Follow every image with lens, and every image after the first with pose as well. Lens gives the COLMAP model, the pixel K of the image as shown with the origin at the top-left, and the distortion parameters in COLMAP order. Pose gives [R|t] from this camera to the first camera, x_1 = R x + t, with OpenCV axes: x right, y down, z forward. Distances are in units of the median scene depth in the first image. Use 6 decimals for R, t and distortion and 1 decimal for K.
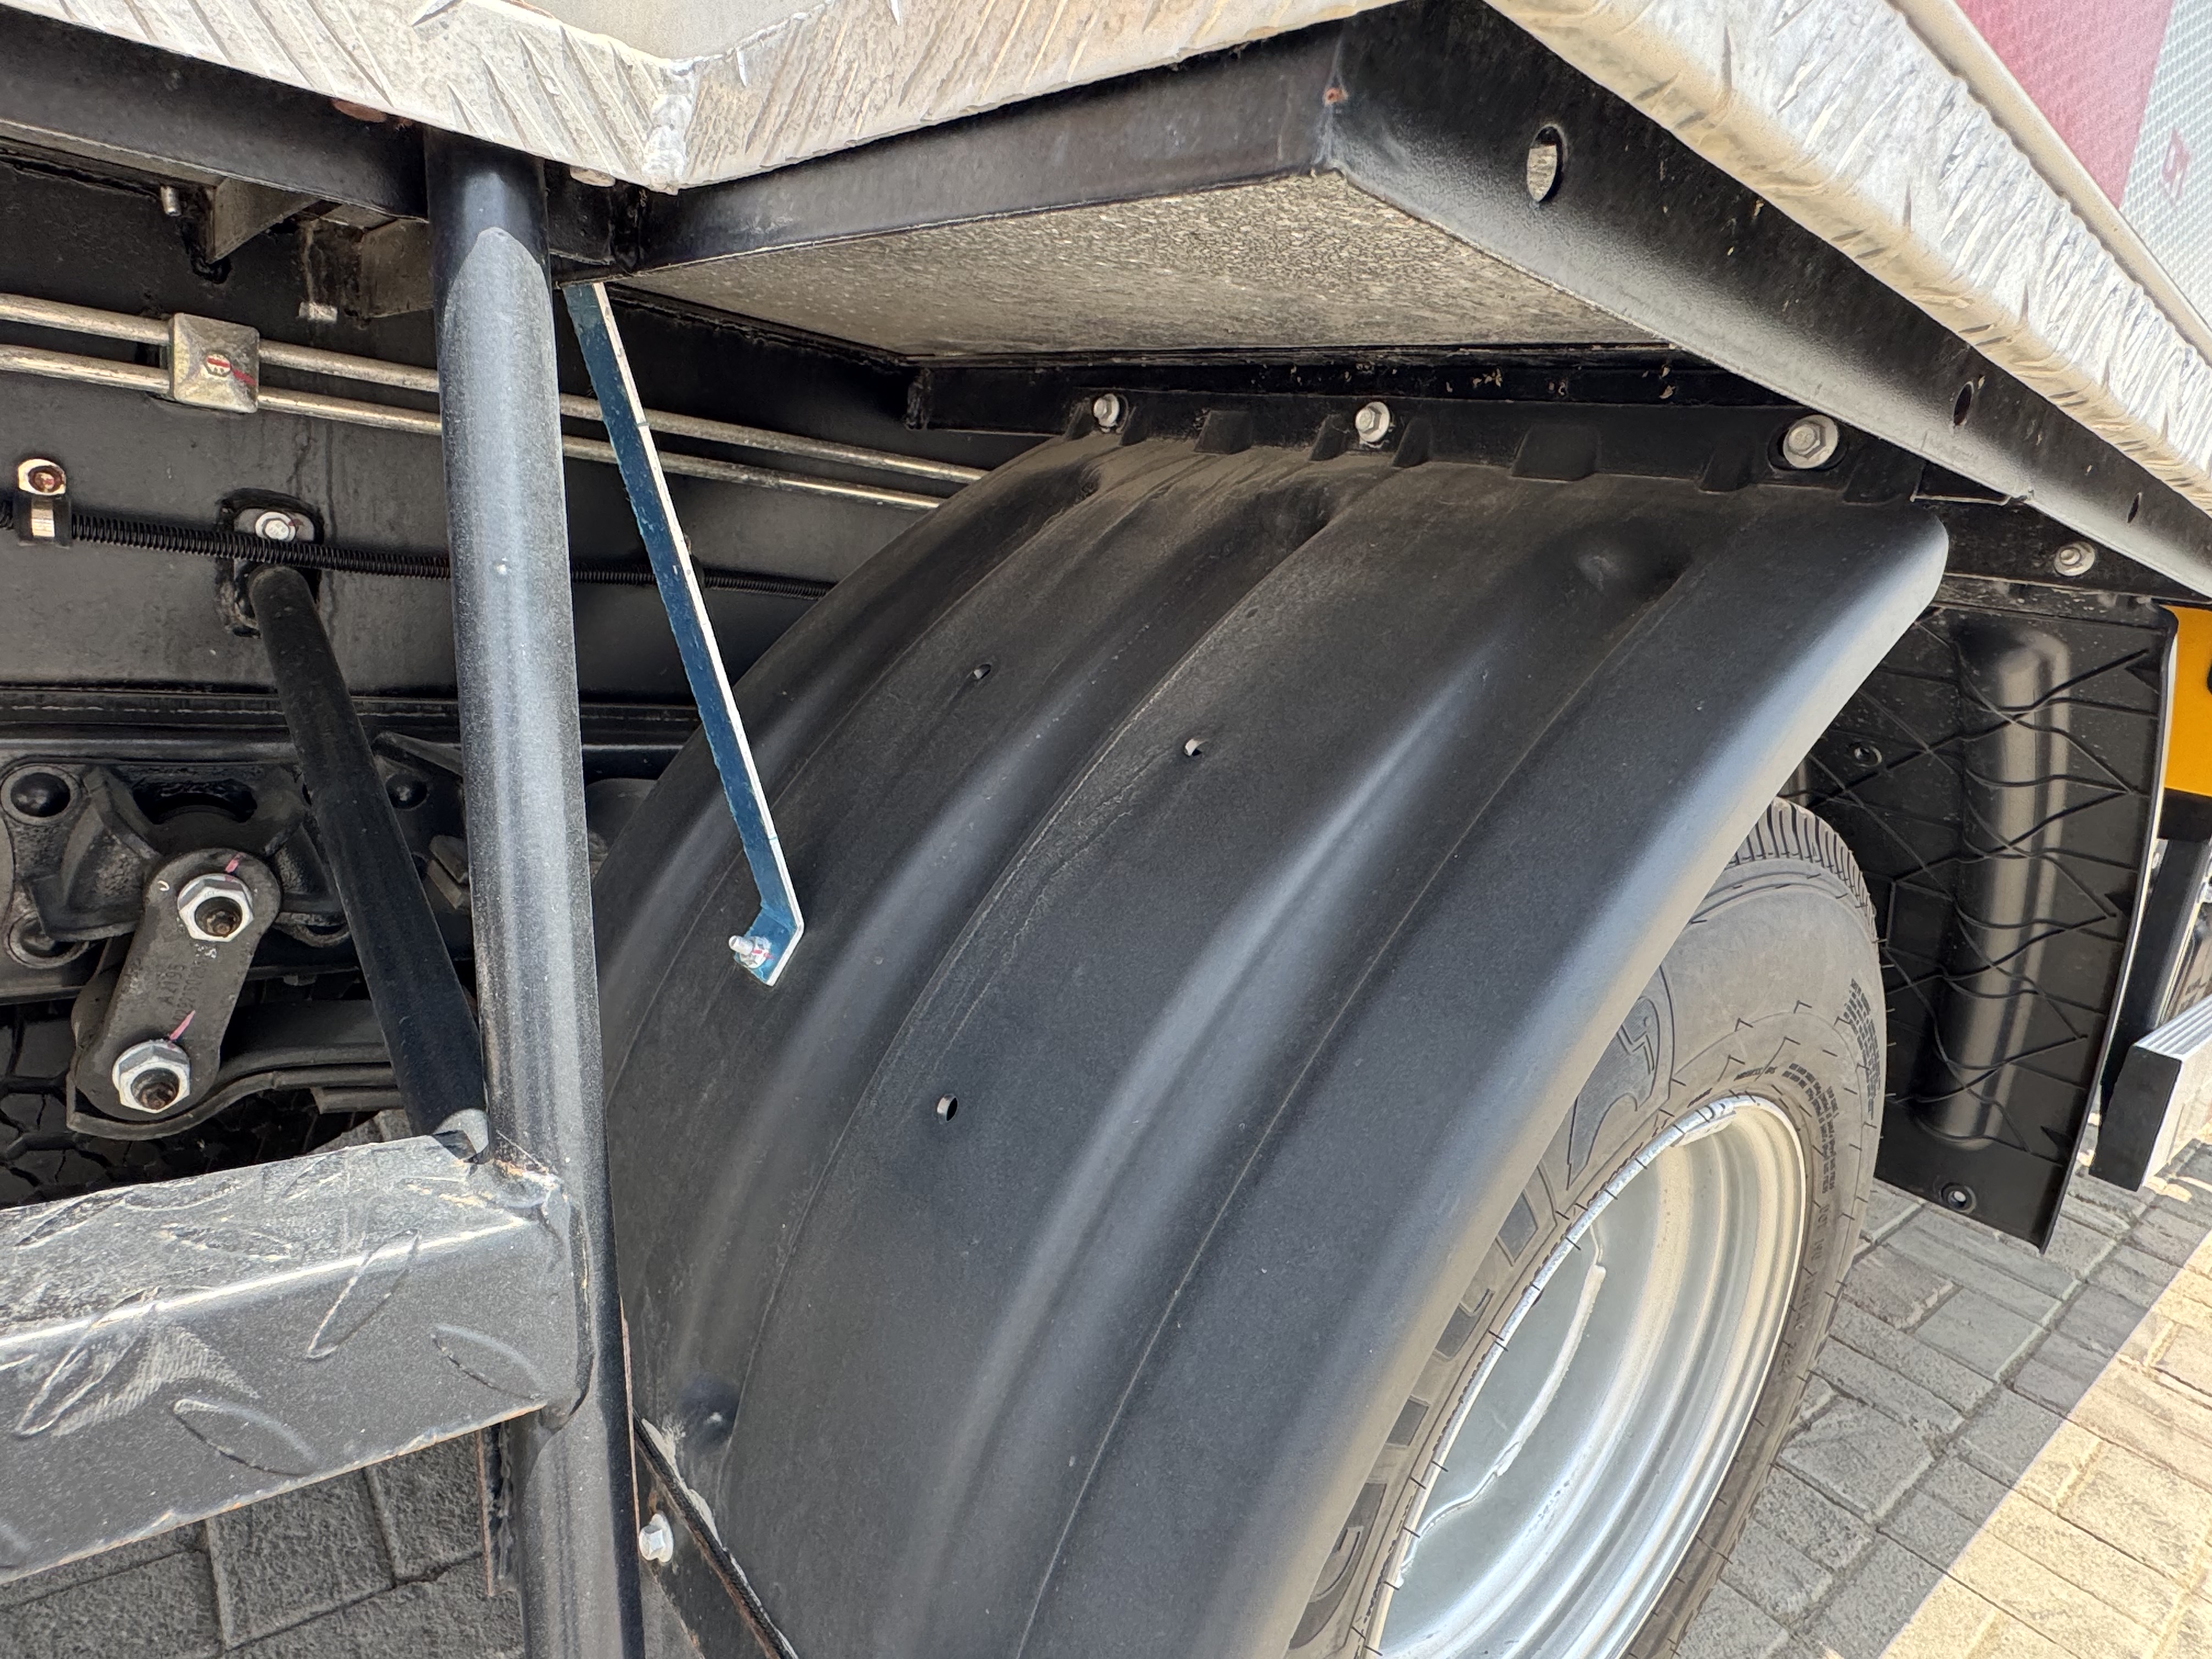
lens RADIAL K [[1250.6, 0, 1114.1], [0, 1250.6, 824.2], [0, 0, 1]] dist [-0.001636, -0.001032]
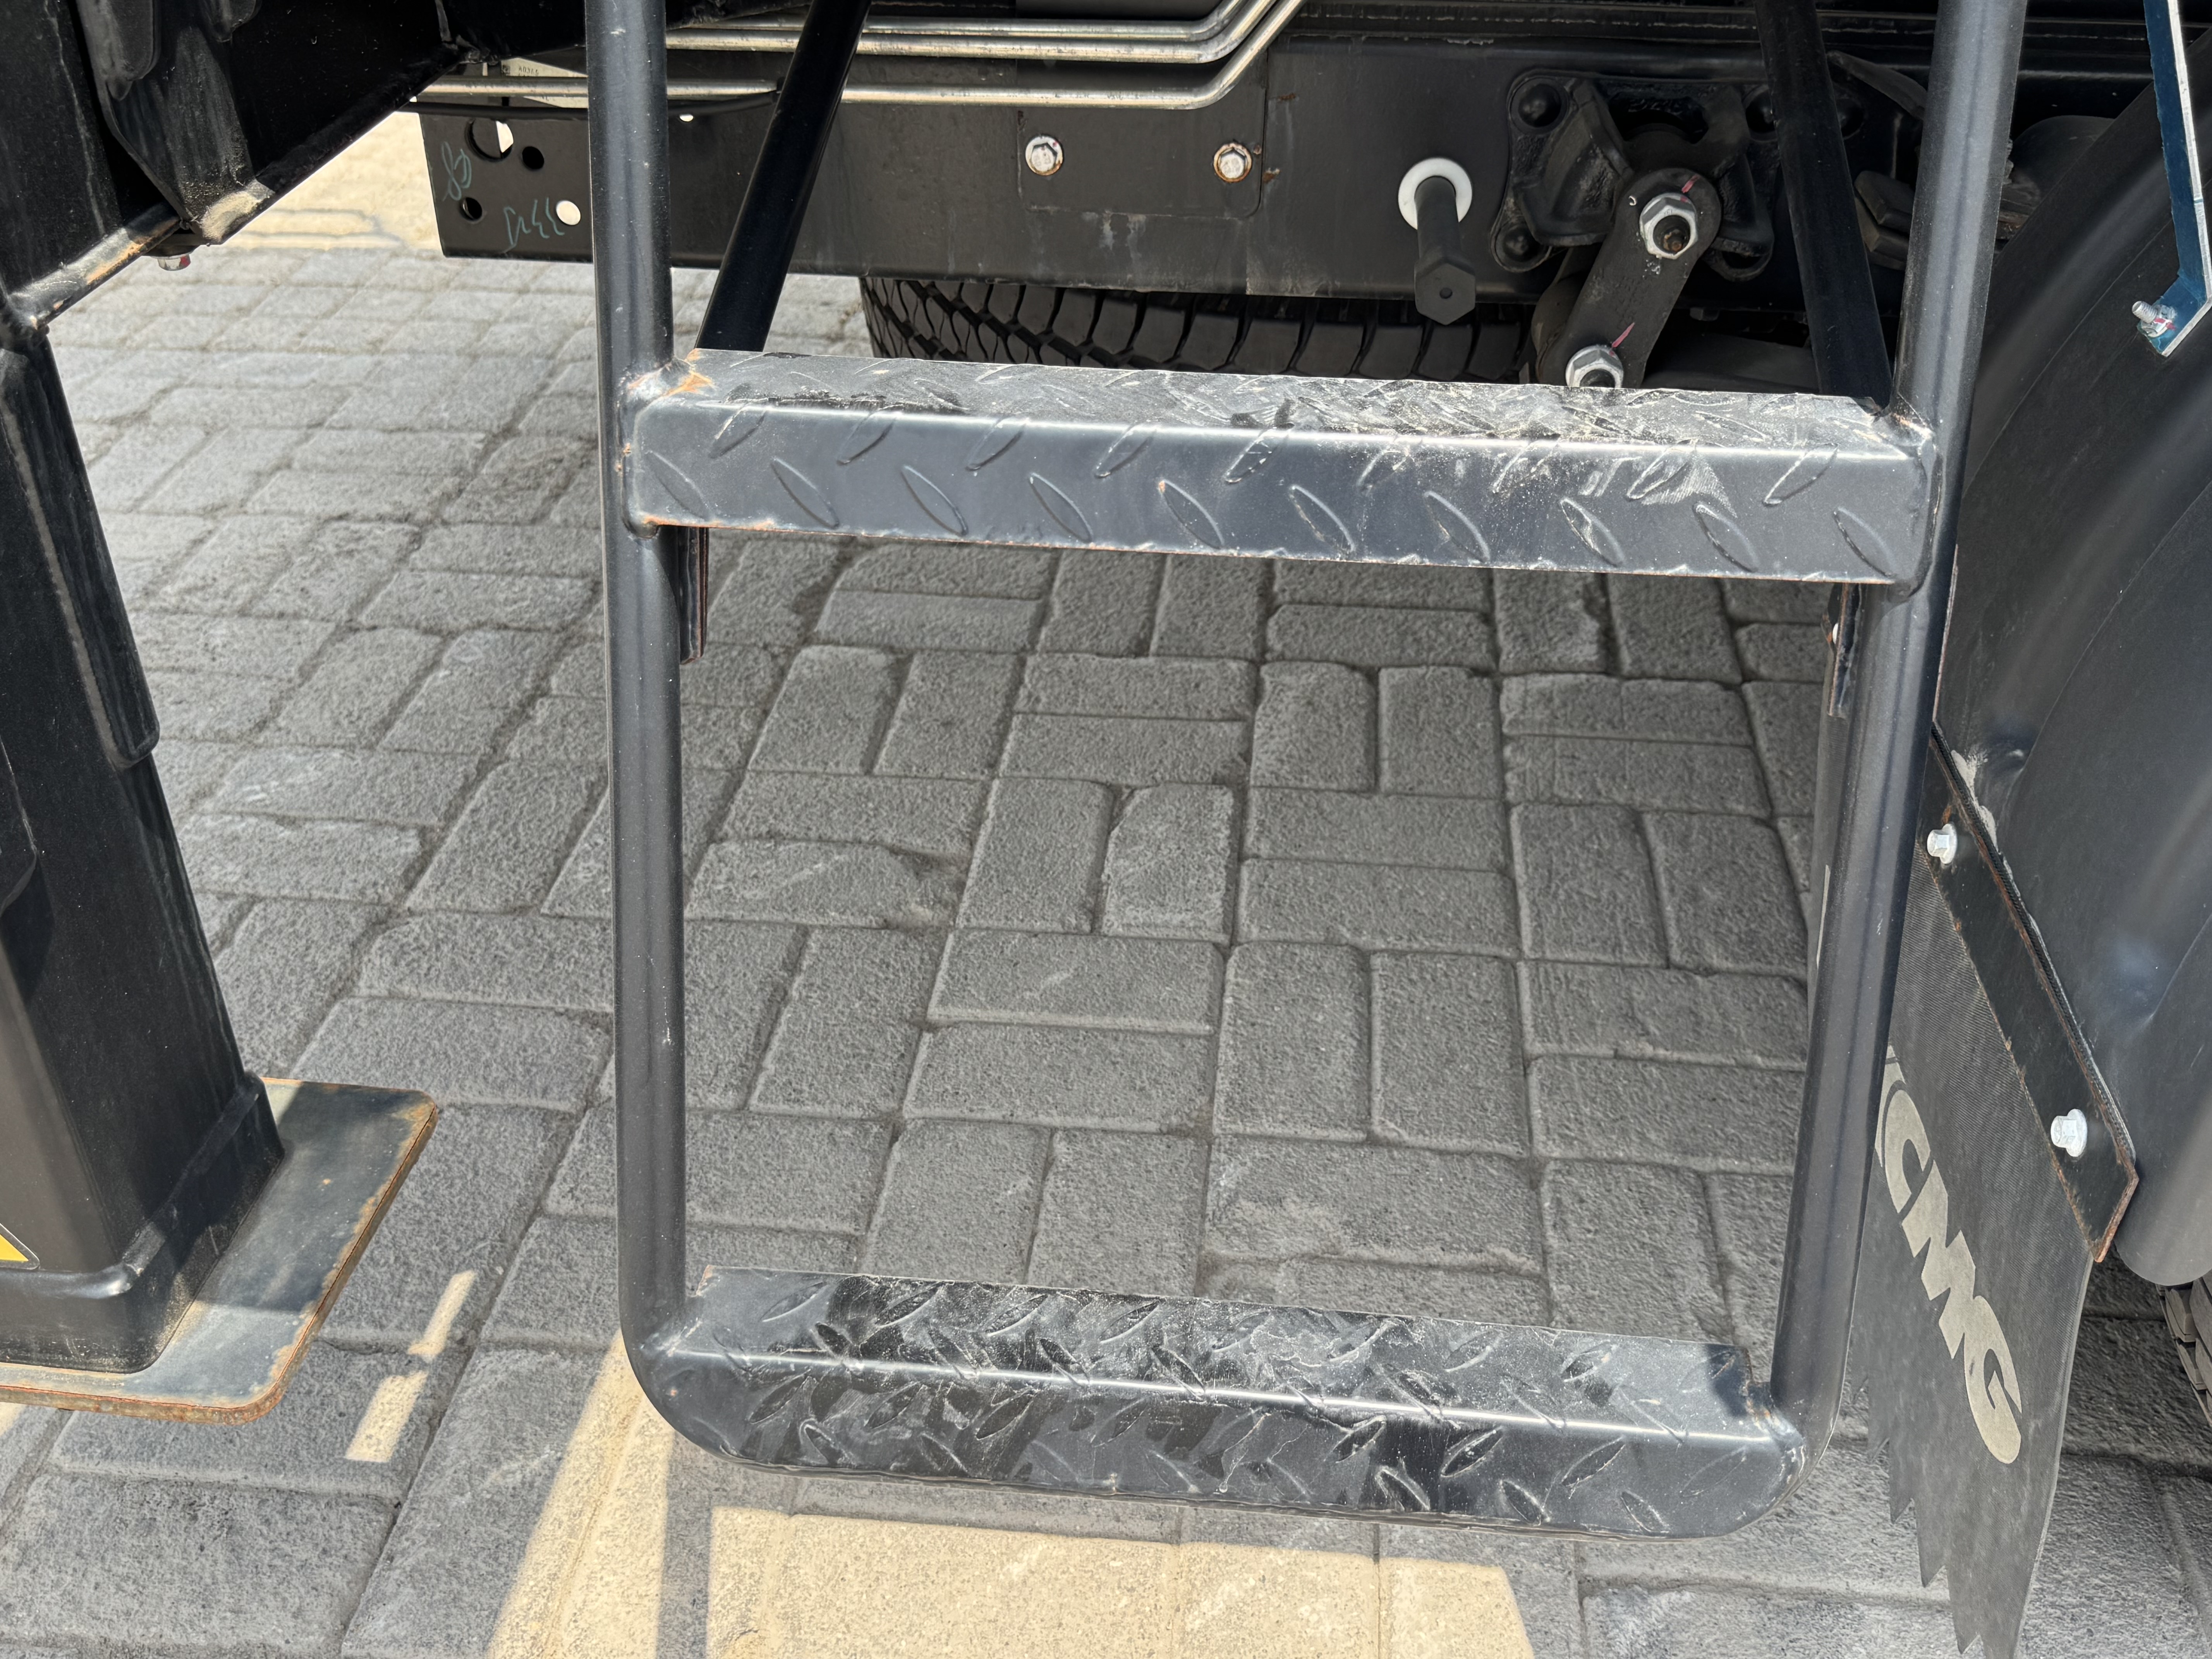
lens RADIAL K [[2120.4, 0, 1106.0], [0, 2120.4, 829.5], [0, 0, 1]] dist [0.162910, -0.338209]
pose [[0.694990, 0.278845, -0.662748, 0.376333], [-0.071261, 0.943913, 0.322414, -0.008273], [0.715480, -0.176847, 0.675880, -0.810956]]
